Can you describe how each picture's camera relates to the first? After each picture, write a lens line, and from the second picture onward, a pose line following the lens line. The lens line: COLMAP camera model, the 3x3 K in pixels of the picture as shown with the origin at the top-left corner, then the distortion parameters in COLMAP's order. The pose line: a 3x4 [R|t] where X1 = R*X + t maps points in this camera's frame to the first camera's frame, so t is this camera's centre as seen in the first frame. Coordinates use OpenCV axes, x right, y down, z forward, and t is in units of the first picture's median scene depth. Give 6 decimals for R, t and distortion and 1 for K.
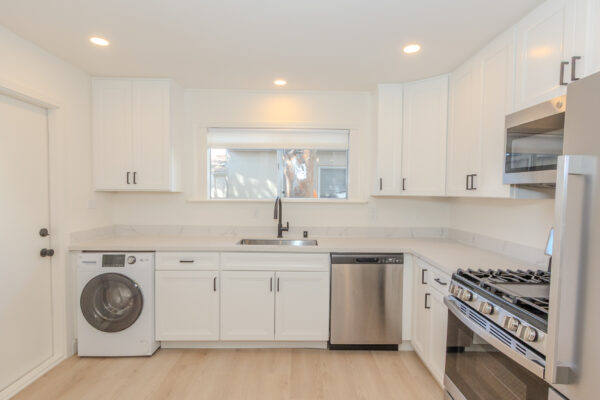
lens RADIAL K [[314.7, 0, 301.3], [0, 314.7, 204.1], [0, 0, 1]] dist [0.015773, -0.003334]
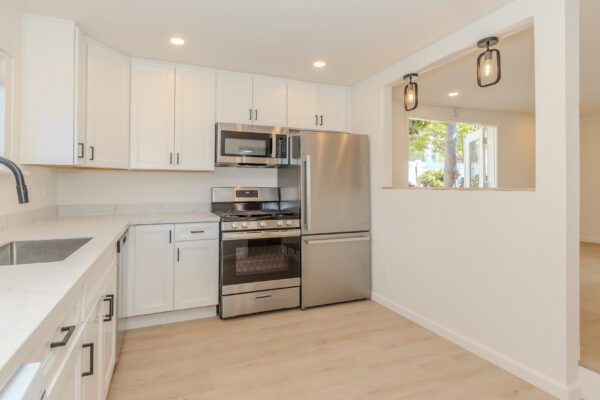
lens RADIAL K [[314.7, 0, 291.5], [0, 314.7, 185.3], [0, 0, 1]] dist [0.015773, -0.003334]
pose [[-0.367120, -0.007443, 0.930144, -0.740064], [0.035267, 0.999138, 0.021915, 0.026920], [-0.929505, 0.040849, -0.366541, 0.870753]]
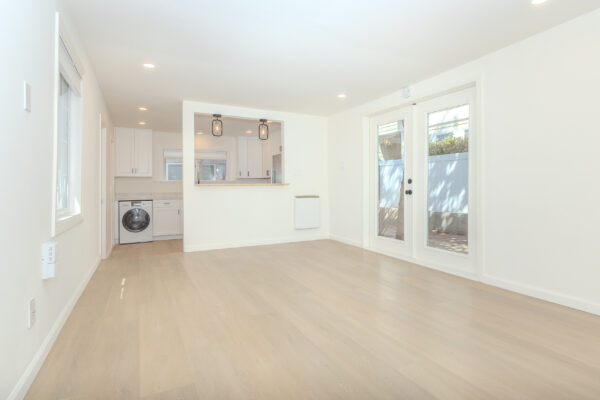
lens RADIAL K [[314.7, 0, 305.1], [0, 314.7, 198.7], [0, 0, 1]] dist [0.015773, -0.003334]
pose [[0.886409, -0.032649, 0.461751, -0.543580], [0.034152, 0.999404, 0.005103, 0.165419], [-0.461642, 0.011247, 0.886995, -1.763440]]
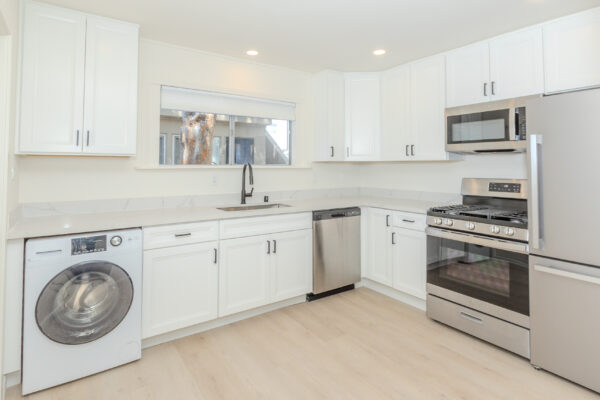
lens RADIAL K [[330.7, 0, 295.1], [0, 330.7, 159.3], [0, 0, 1]] dist [0.013183, 0.000450]
pose [[0.821826, 0.006540, 0.569702, -0.625958], [0.027964, 0.998266, -0.051799, 0.029382], [-0.569052, 0.058501, 0.820218, 0.058406]]
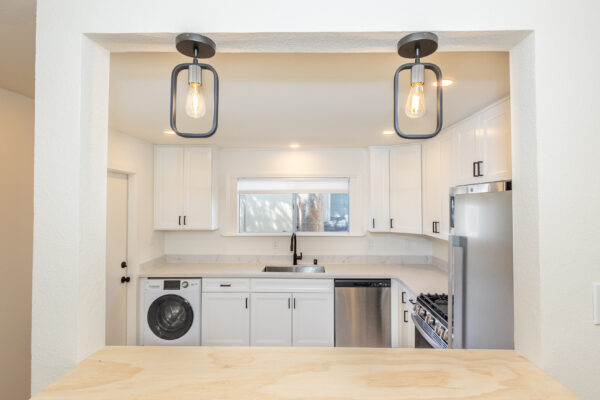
lens RADIAL K [[314.7, 0, 301.3], [0, 314.7, 203.1], [0, 0, 1]] dist [0.015773, -0.003334]
pose [[0.999209, -0.012322, -0.037812, 0.008362], [0.010659, 0.998981, -0.043861, -0.100257], [0.038314, 0.043424, 0.998322, -0.318253]]
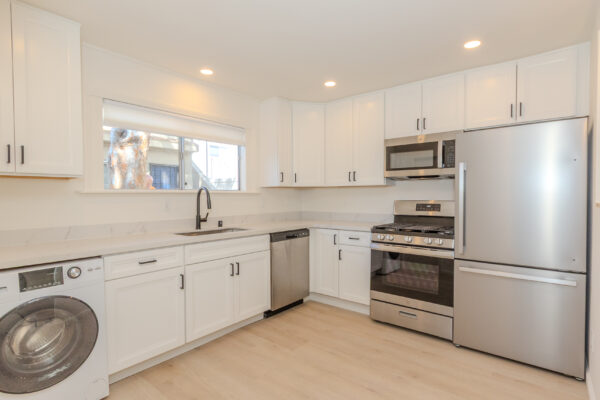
lens RADIAL K [[314.7, 0, 297.8], [0, 314.7, 206.3], [0, 0, 1]] dist [0.015773, -0.003334]
pose [[0.634803, -0.036552, 0.771809, -0.738356], [0.041326, 0.999057, 0.013324, 0.041631], [-0.771568, 0.023438, 0.635715, 0.168424]]
